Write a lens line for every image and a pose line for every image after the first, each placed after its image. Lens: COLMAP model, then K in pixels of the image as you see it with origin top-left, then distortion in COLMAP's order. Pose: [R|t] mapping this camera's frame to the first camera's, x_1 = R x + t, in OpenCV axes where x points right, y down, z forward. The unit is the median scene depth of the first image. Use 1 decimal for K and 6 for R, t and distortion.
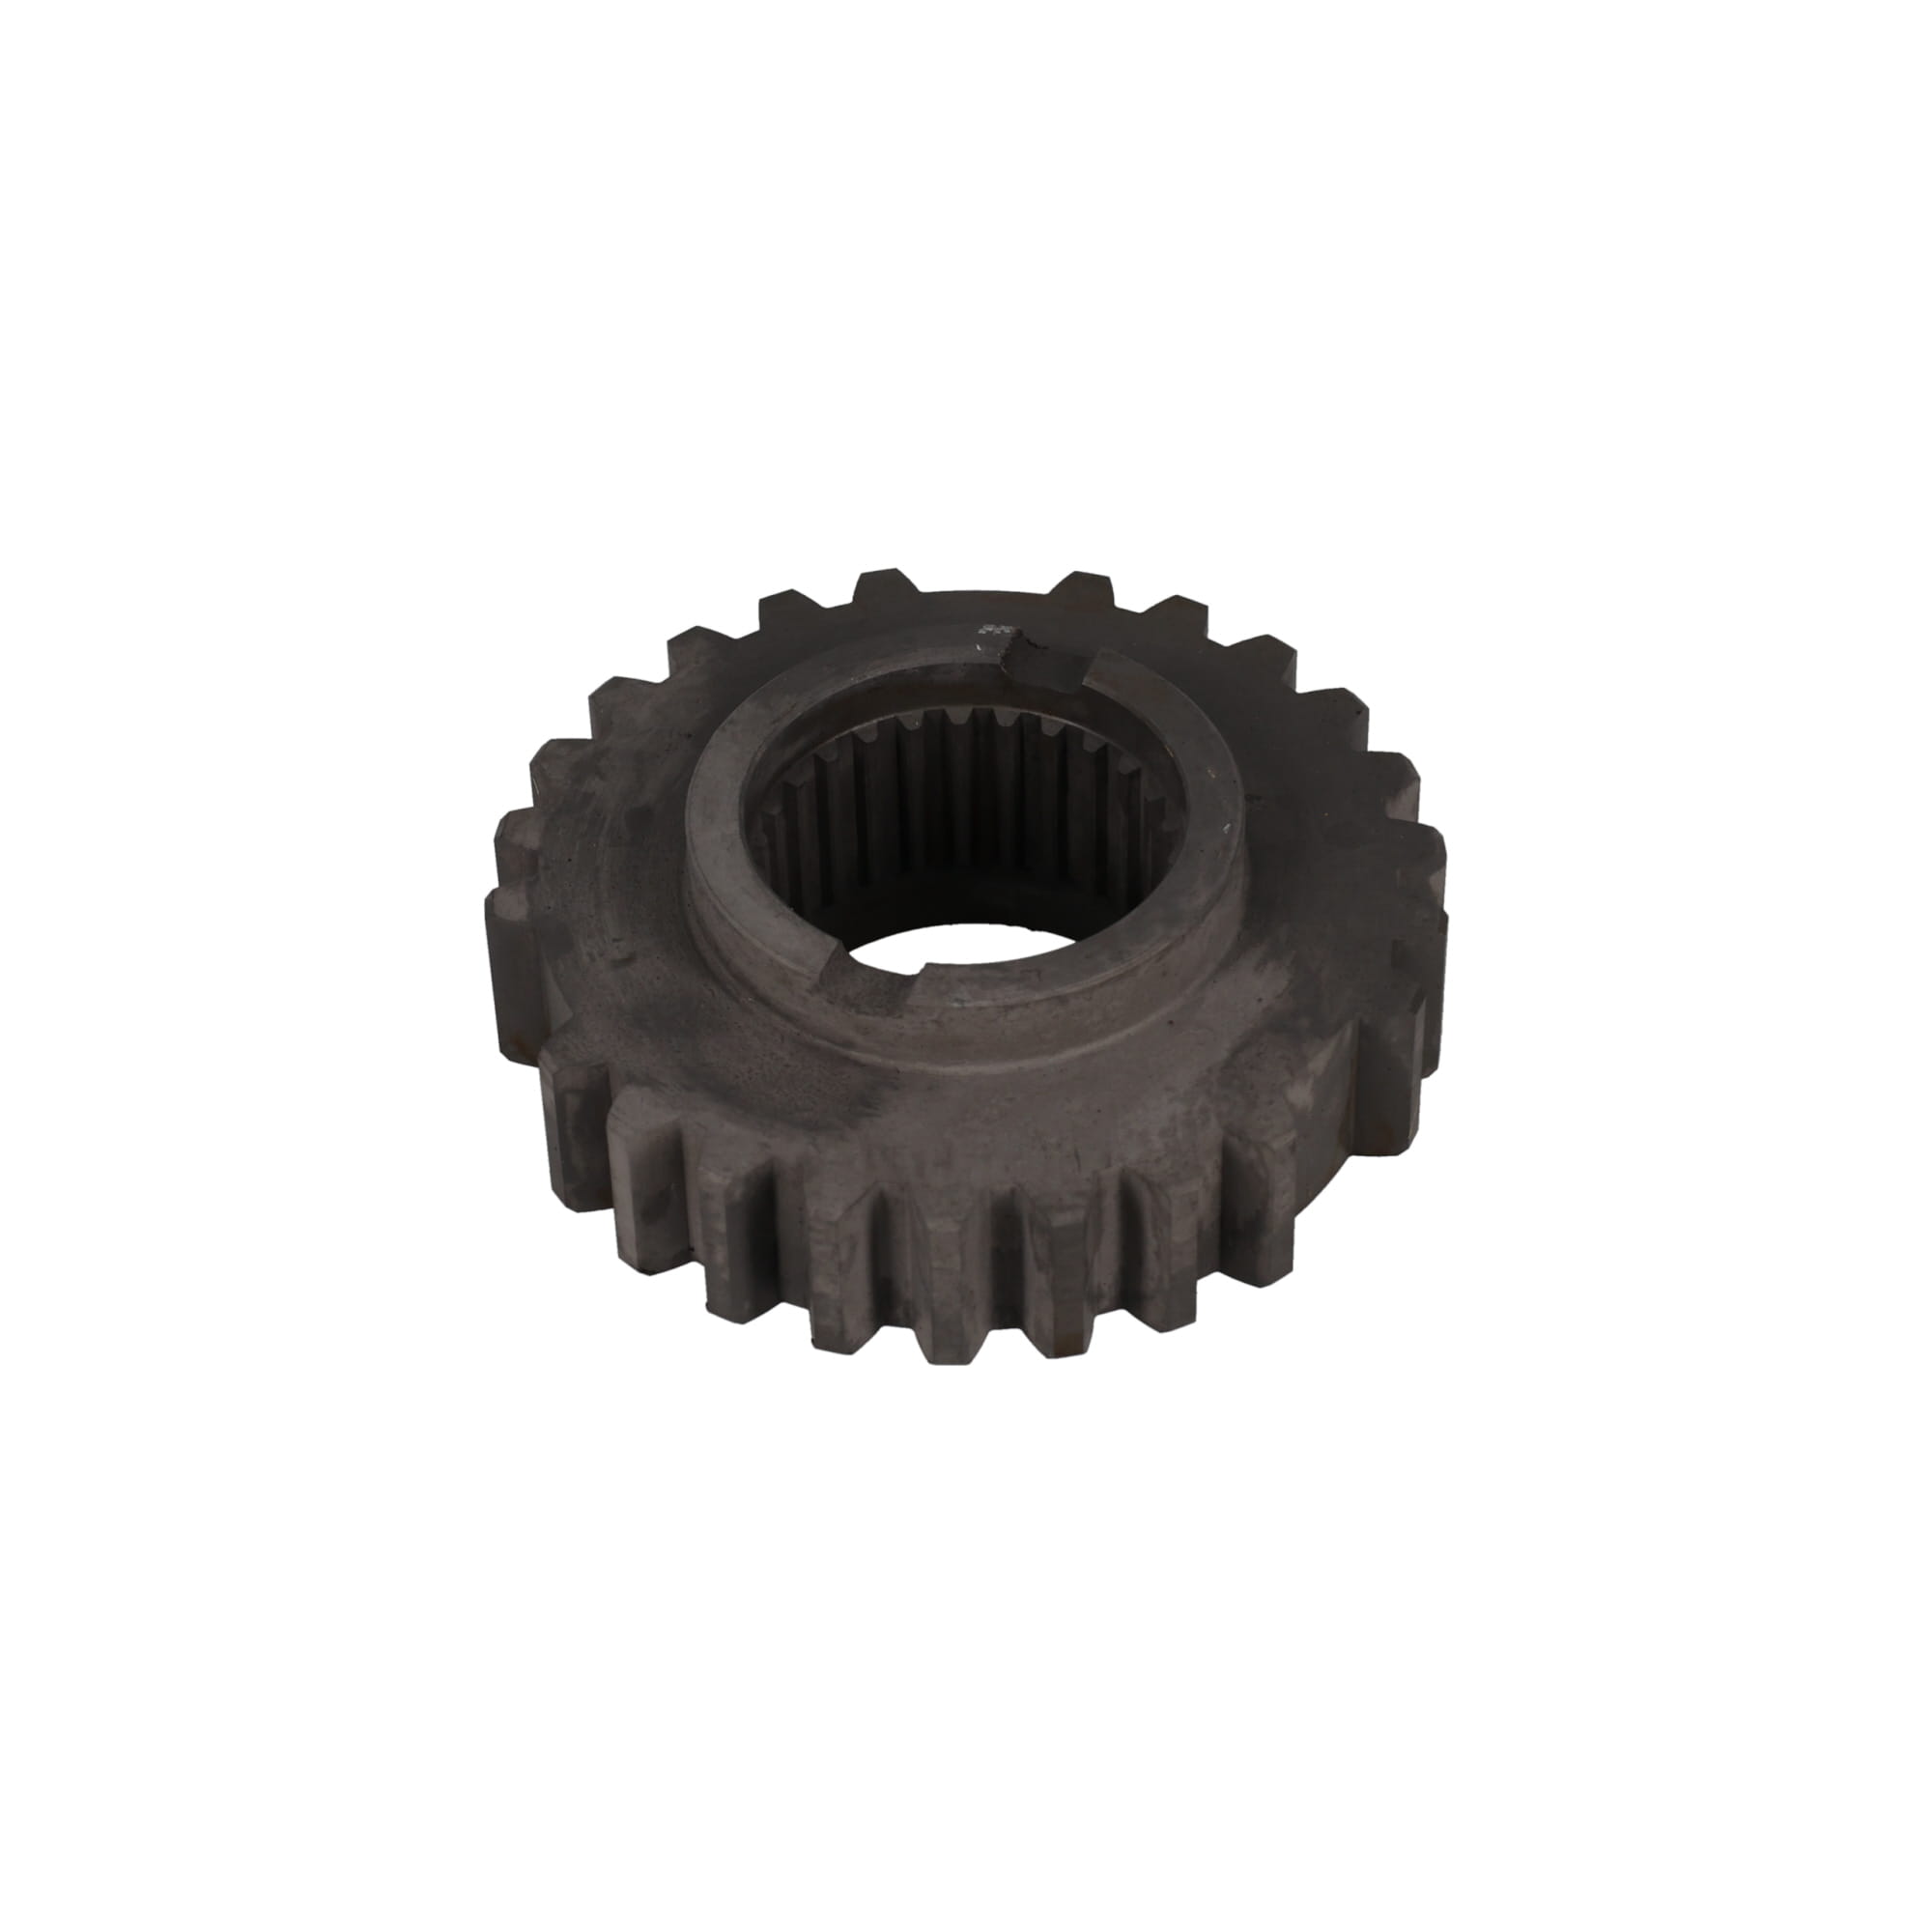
lens RADIAL K [[5370.0, 0, 1032.6], [0, 5370.0, 965.3], [0, 0, 1]] dist [-0.001623, -0.063007]
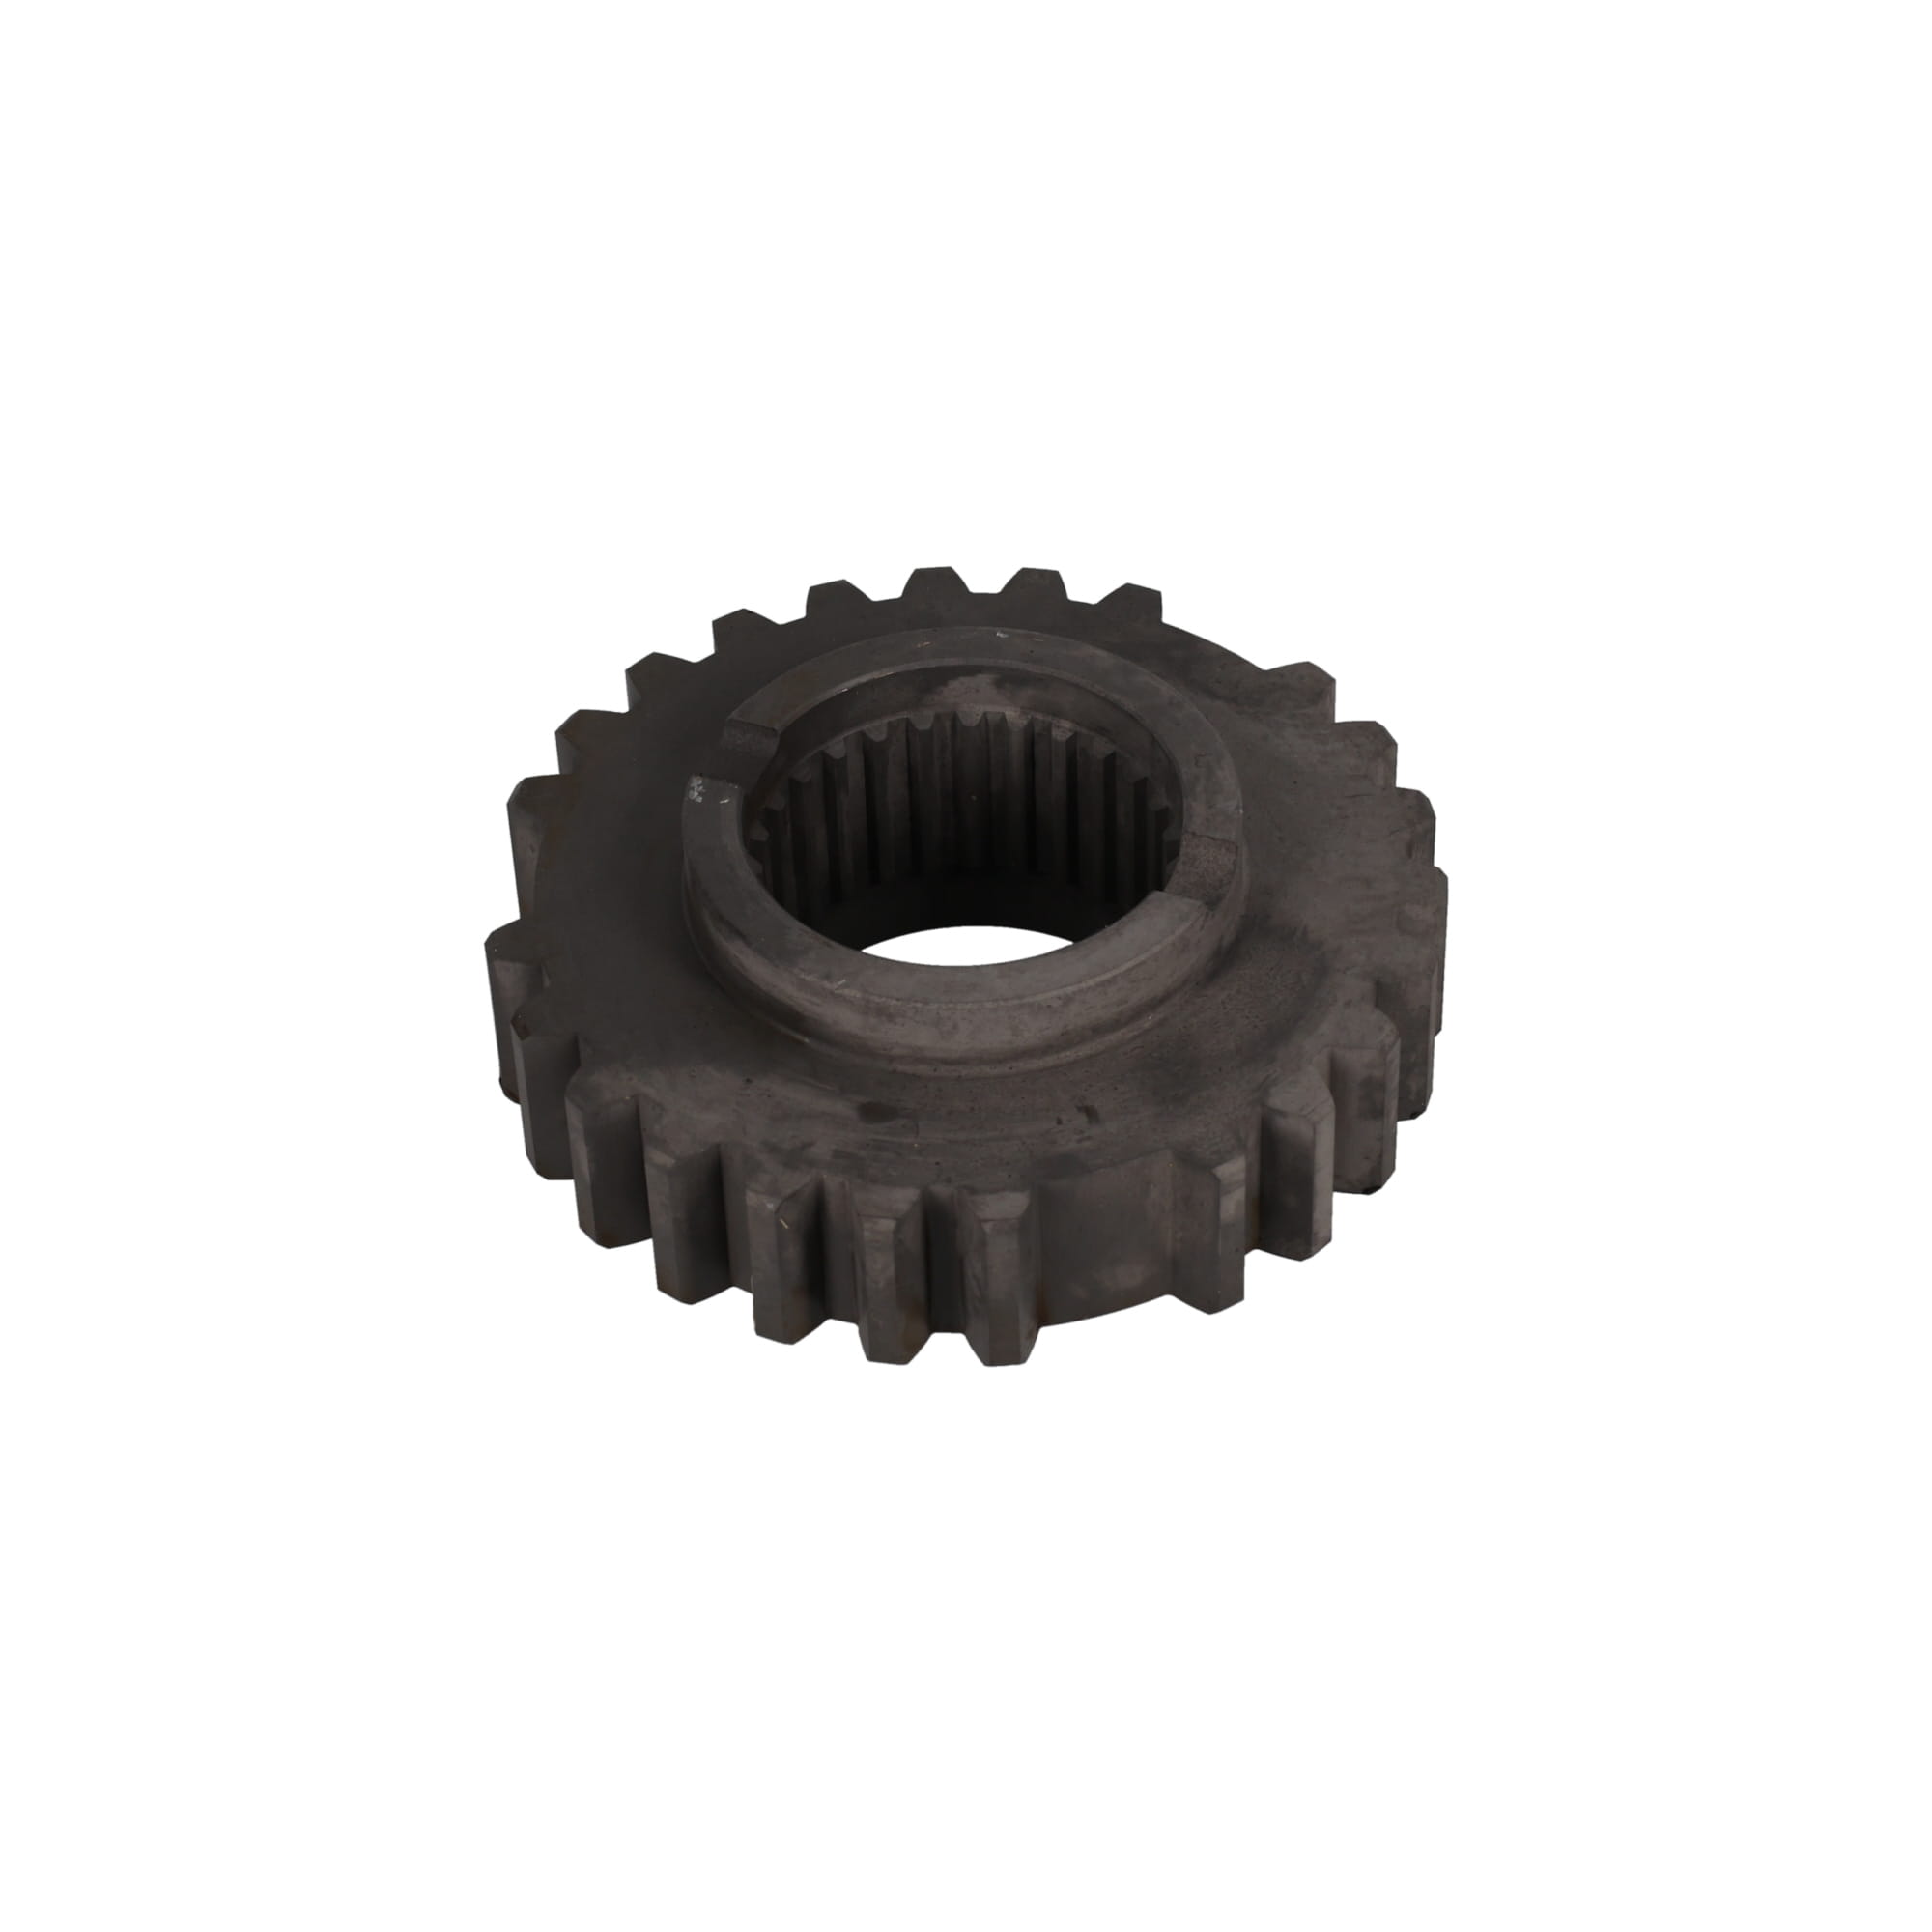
lens RADIAL K [[5370.0, 0, 1032.6], [0, 5370.0, 965.3], [0, 0, 1]] dist [-0.001623, -0.063007]
pose [[0.006799, -0.694304, 0.719650, -0.768338], [0.716171, 0.505642, 0.481067, -0.496816], [-0.697892, 0.512122, 0.500678, 0.517676]]
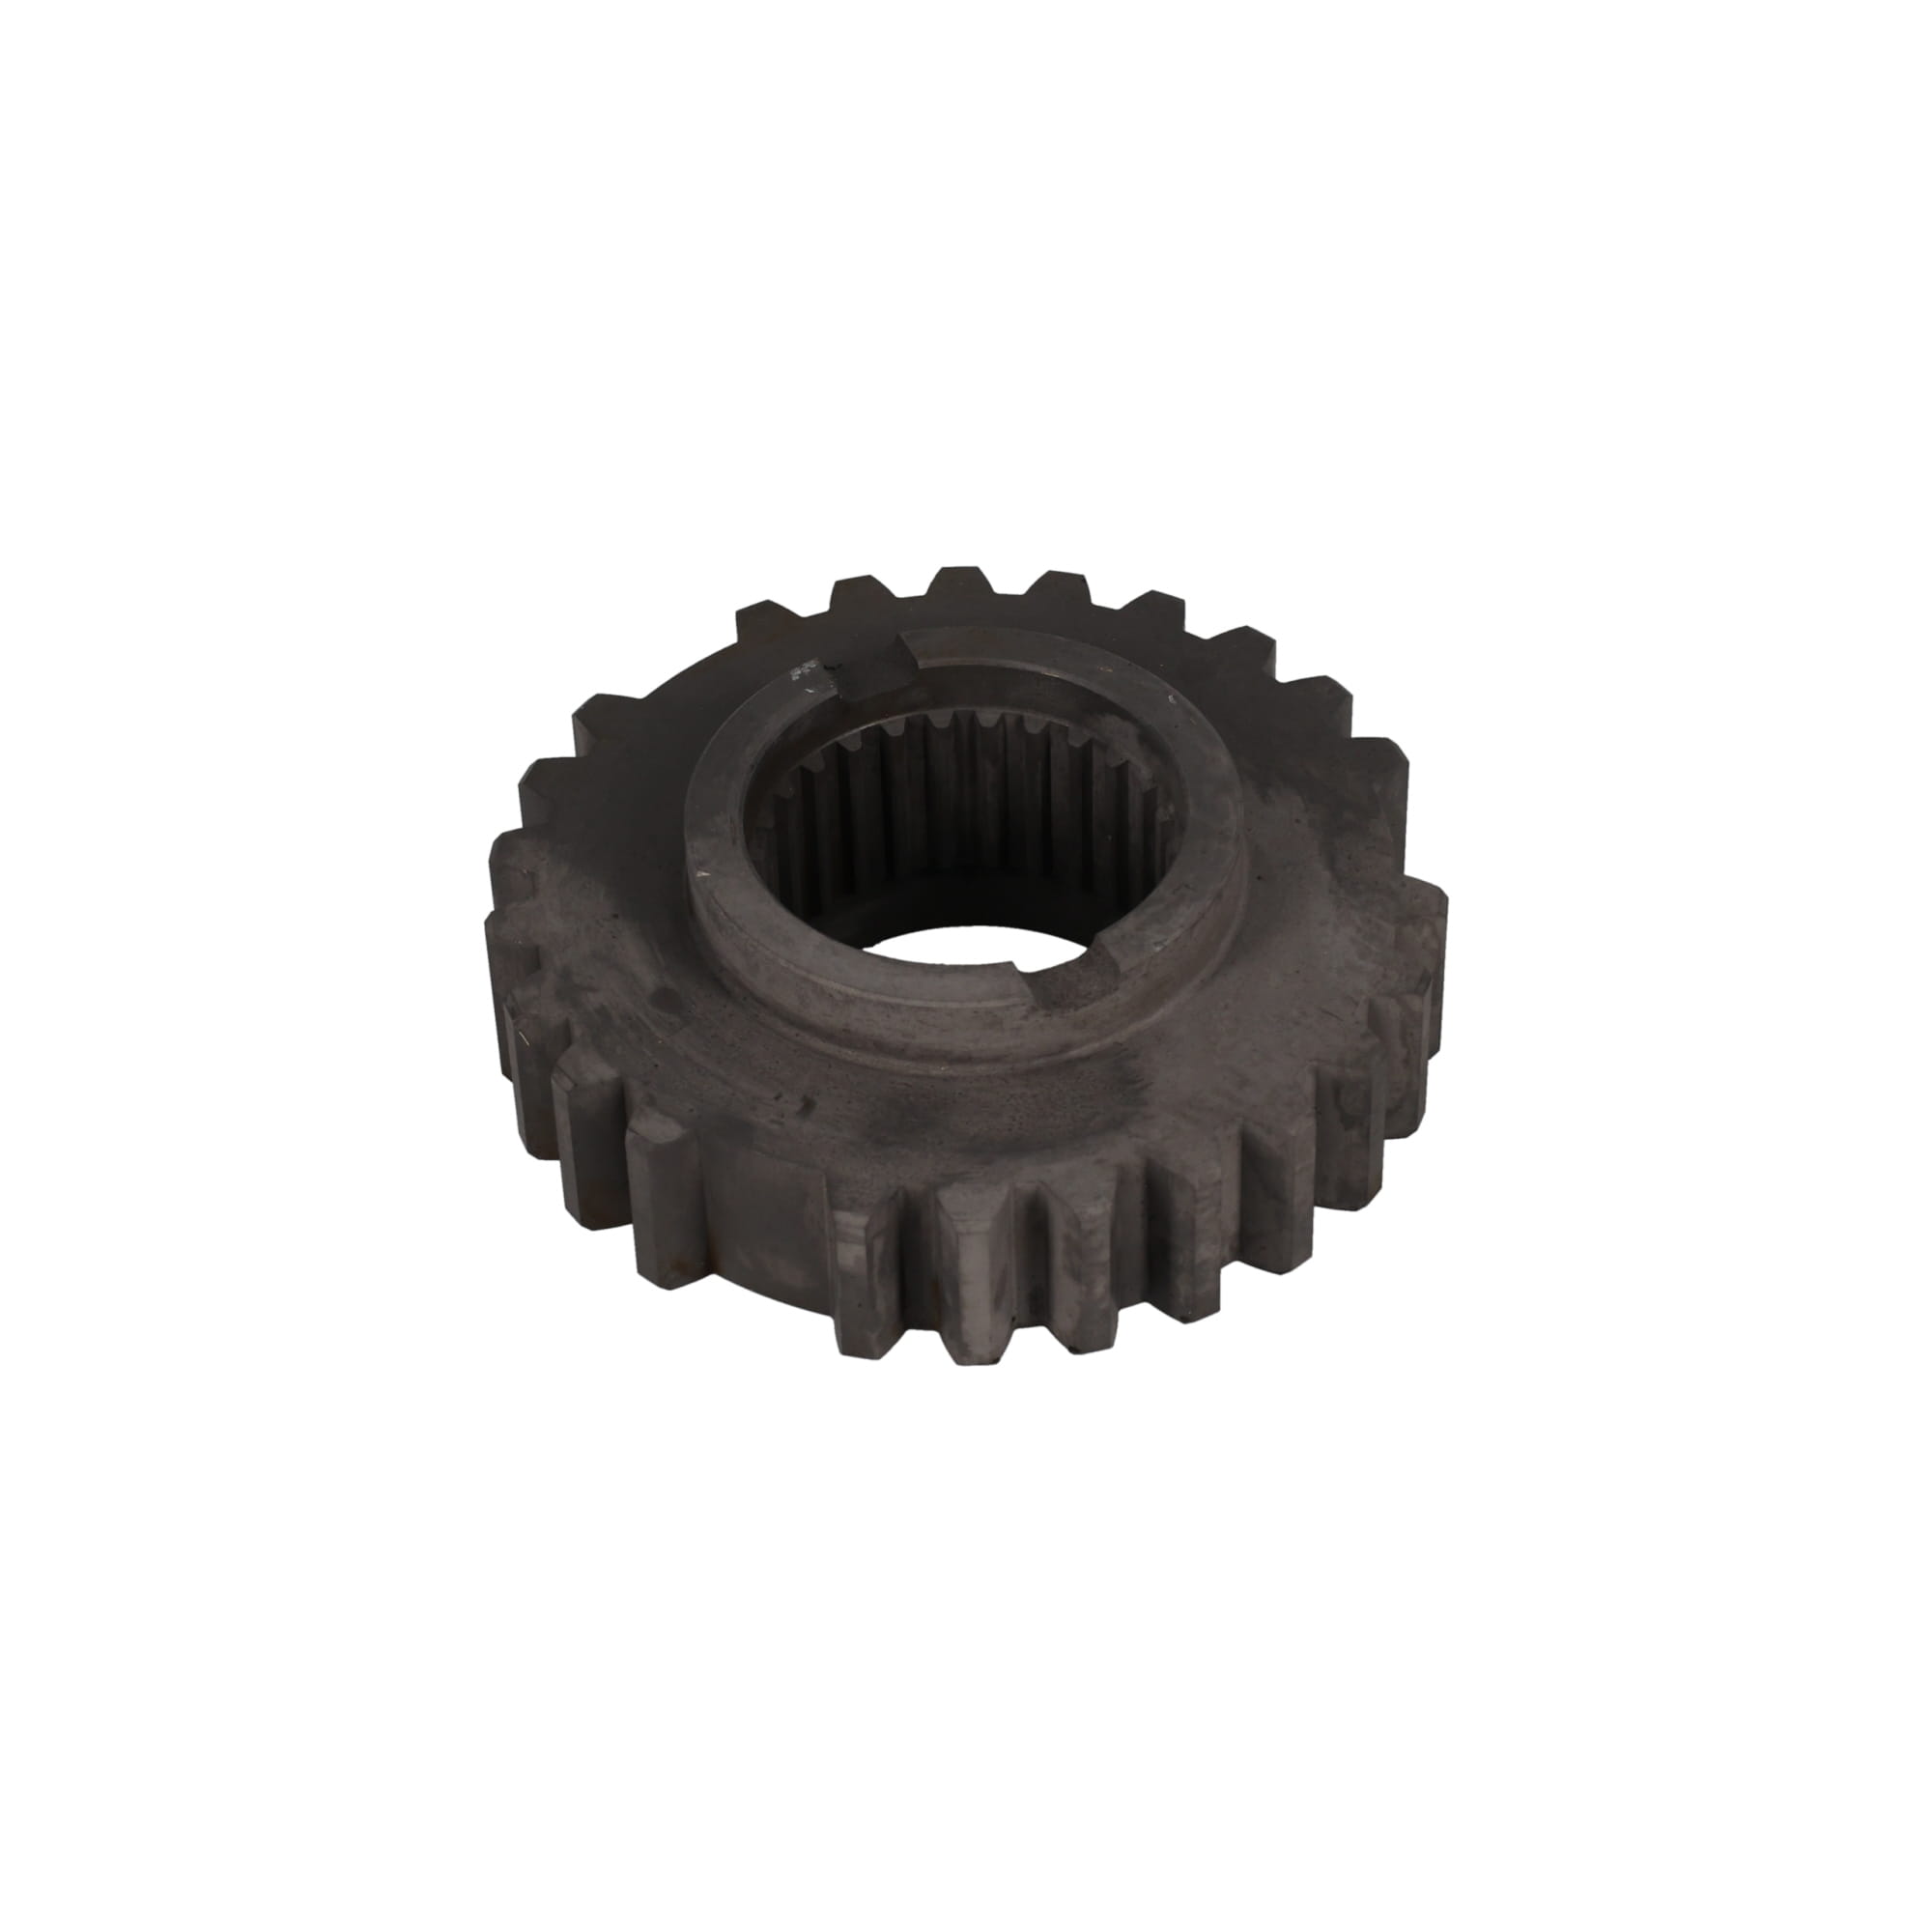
lens RADIAL K [[5370.0, 0, 1032.6], [0, 5370.0, 965.3], [0, 0, 1]] dist [-0.001623, -0.063007]
pose [[0.709597, -0.493401, 0.503018, -0.533095], [0.500047, 0.855595, 0.133831, -0.135010], [-0.496412, 0.156567, 0.853851, 0.147372]]
